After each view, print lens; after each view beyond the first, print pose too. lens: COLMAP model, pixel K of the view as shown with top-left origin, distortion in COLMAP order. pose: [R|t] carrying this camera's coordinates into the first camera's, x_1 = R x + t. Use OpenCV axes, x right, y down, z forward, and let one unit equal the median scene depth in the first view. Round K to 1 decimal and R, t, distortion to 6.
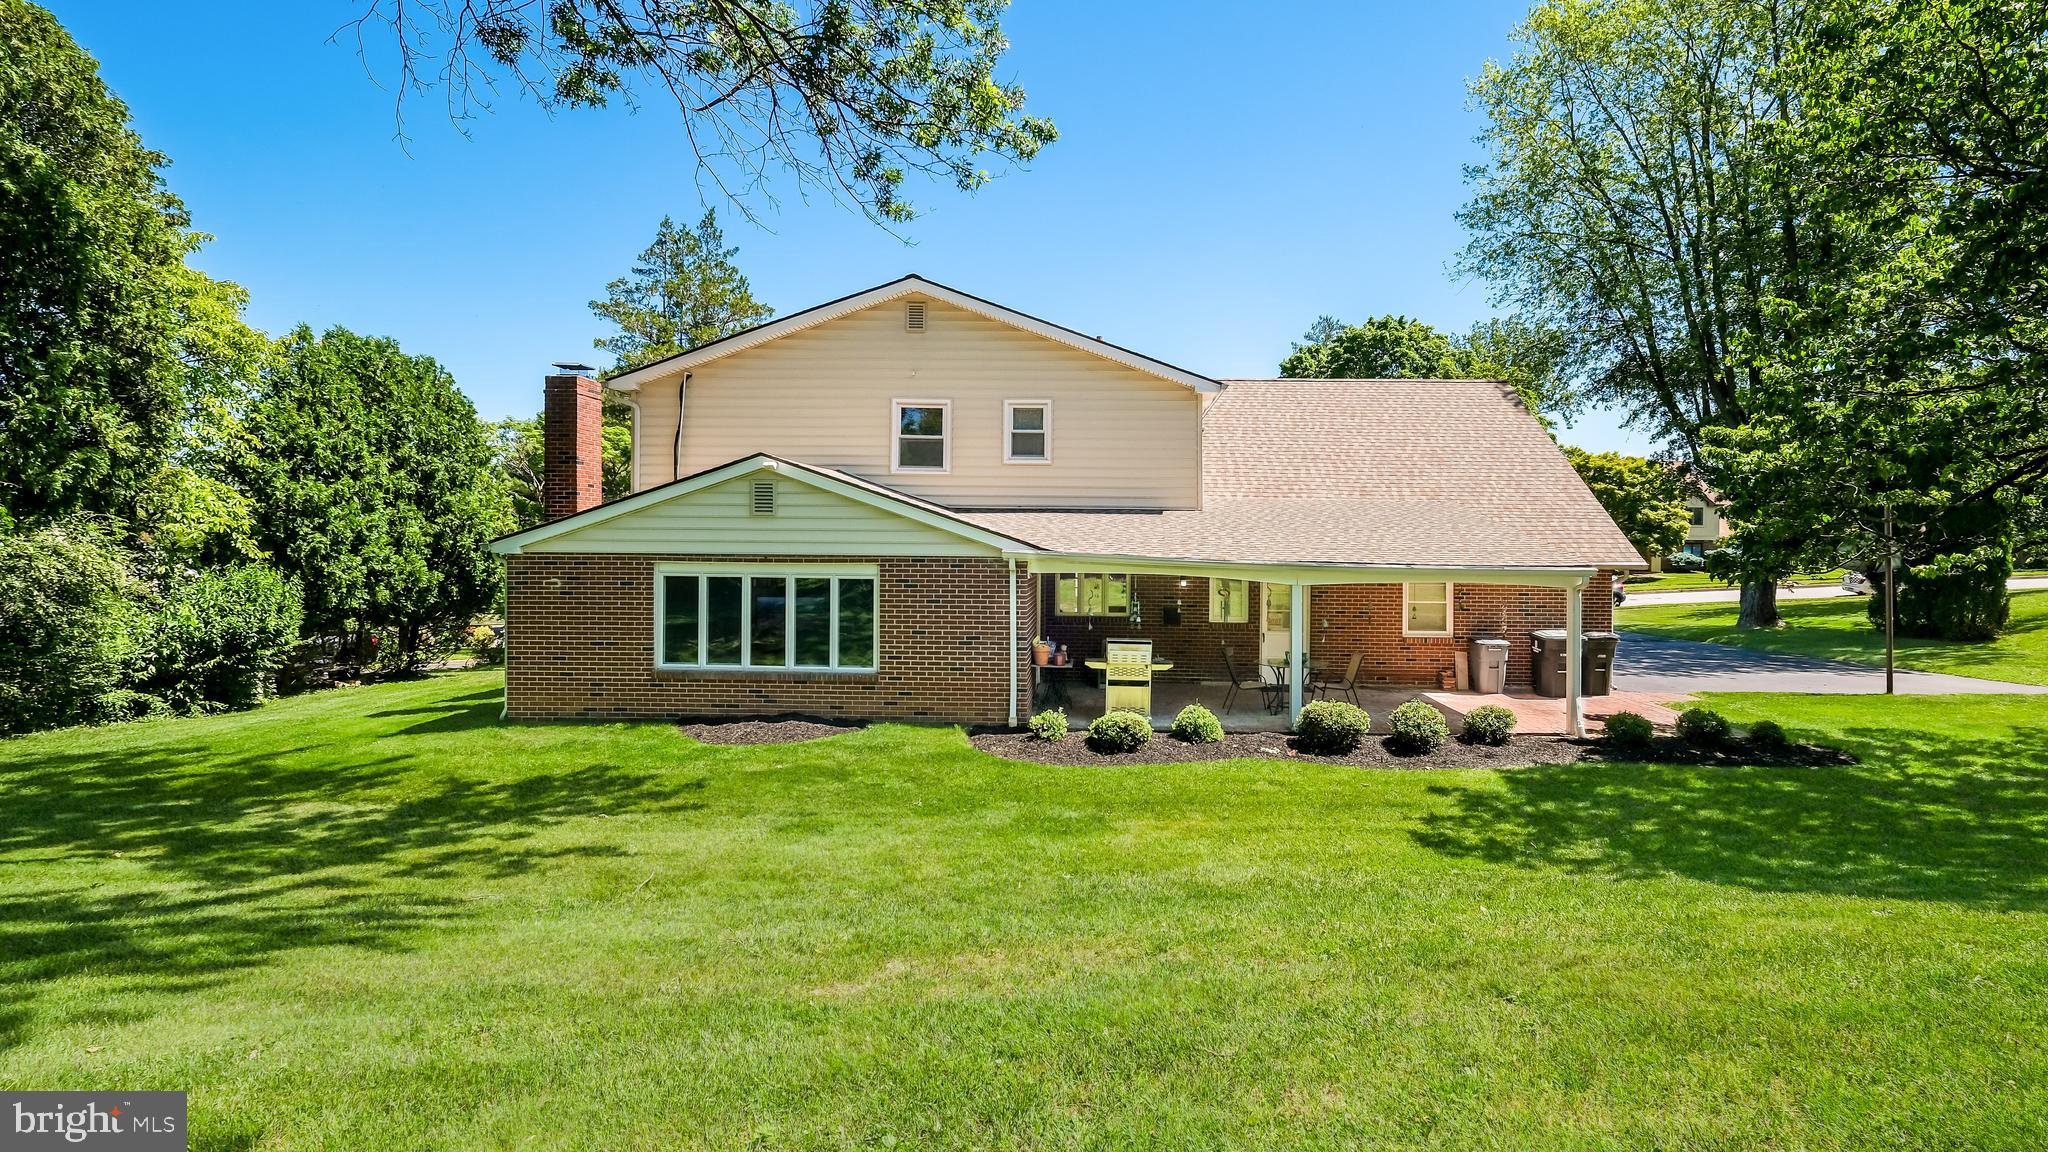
lens RADIAL K [[947.5, 0, 1023.3], [0, 947.5, 564.1], [0, 0, 1]] dist [-0.000751, -0.000106]
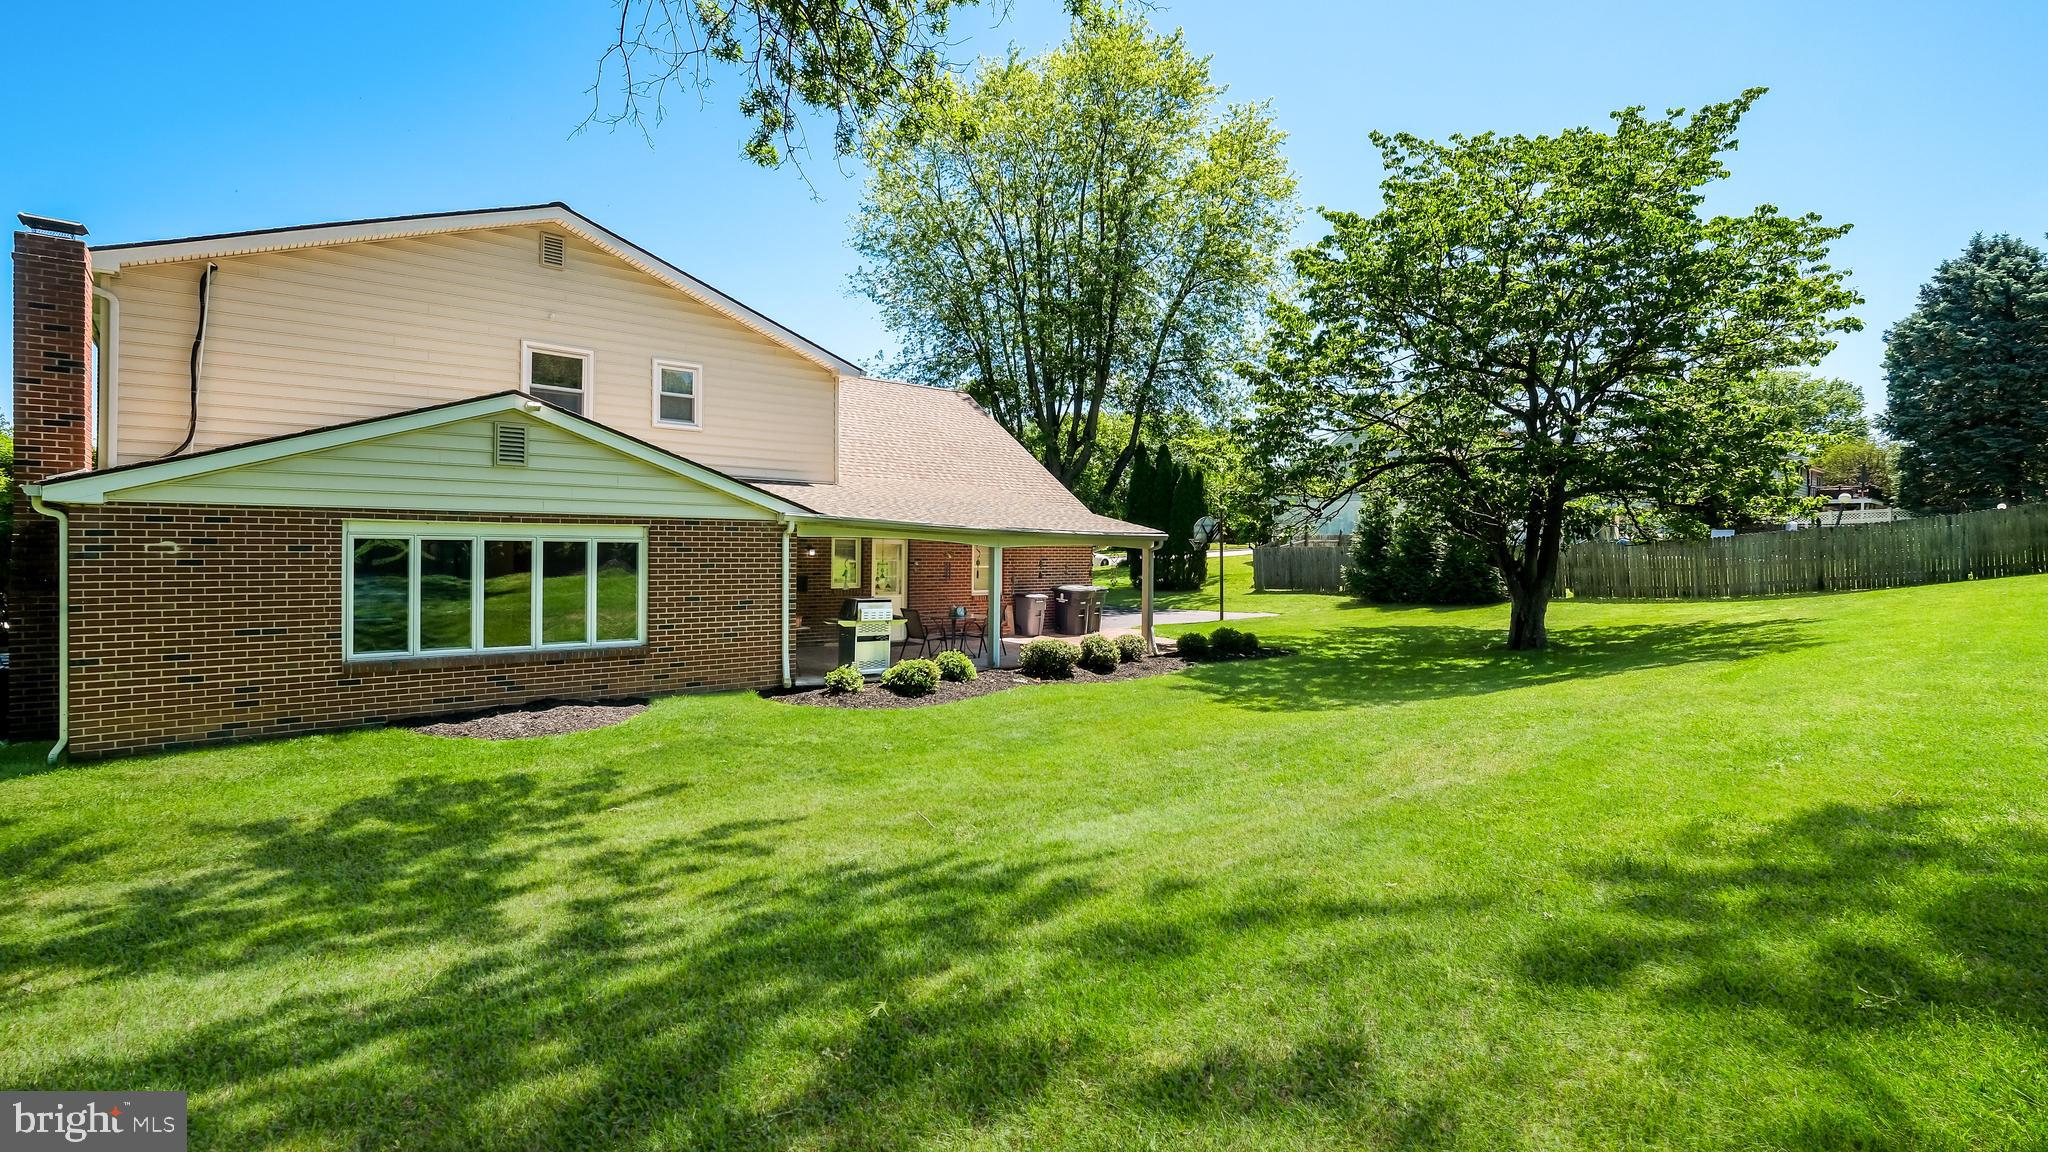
lens RADIAL K [[900.0, 0, 1026.2], [0, 900.0, 566.3], [0, 0, 1]] dist [-0.002603, -0.000669]
pose [[0.758384, -0.017199, 0.651581, -0.437650], [0.005143, 0.999779, 0.020403, 0.022871], [-0.651787, -0.012122, 0.758305, 0.101994]]
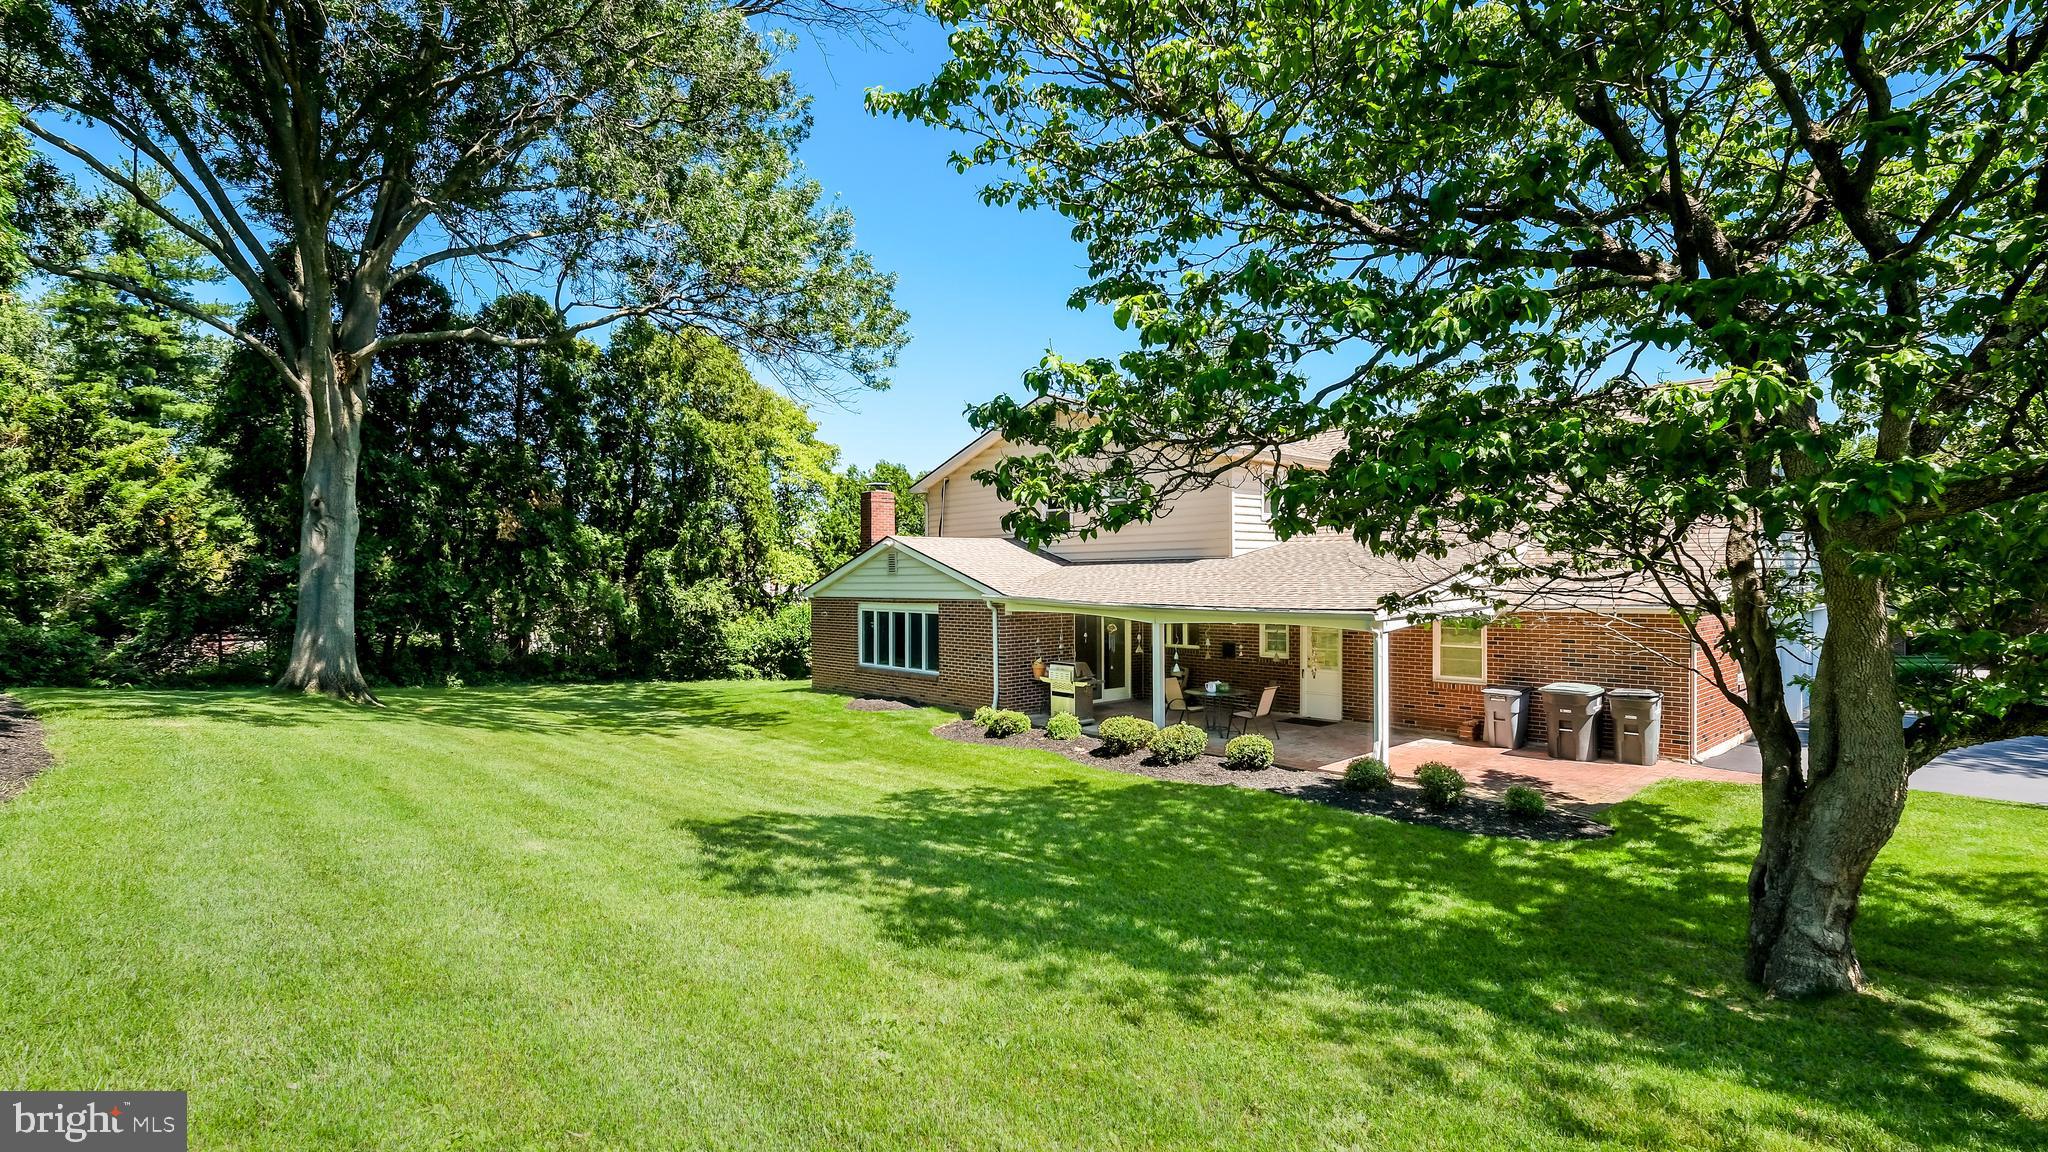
lens RADIAL K [[947.5, 0, 1023.3], [0, 947.5, 564.1], [0, 0, 1]] dist [-0.000751, -0.000106]
pose [[0.679593, -0.027358, -0.733079, 1.060082], [-0.000652, 0.999281, -0.037898, -0.006921], [0.733589, 0.026233, 0.679087, 0.053980]]
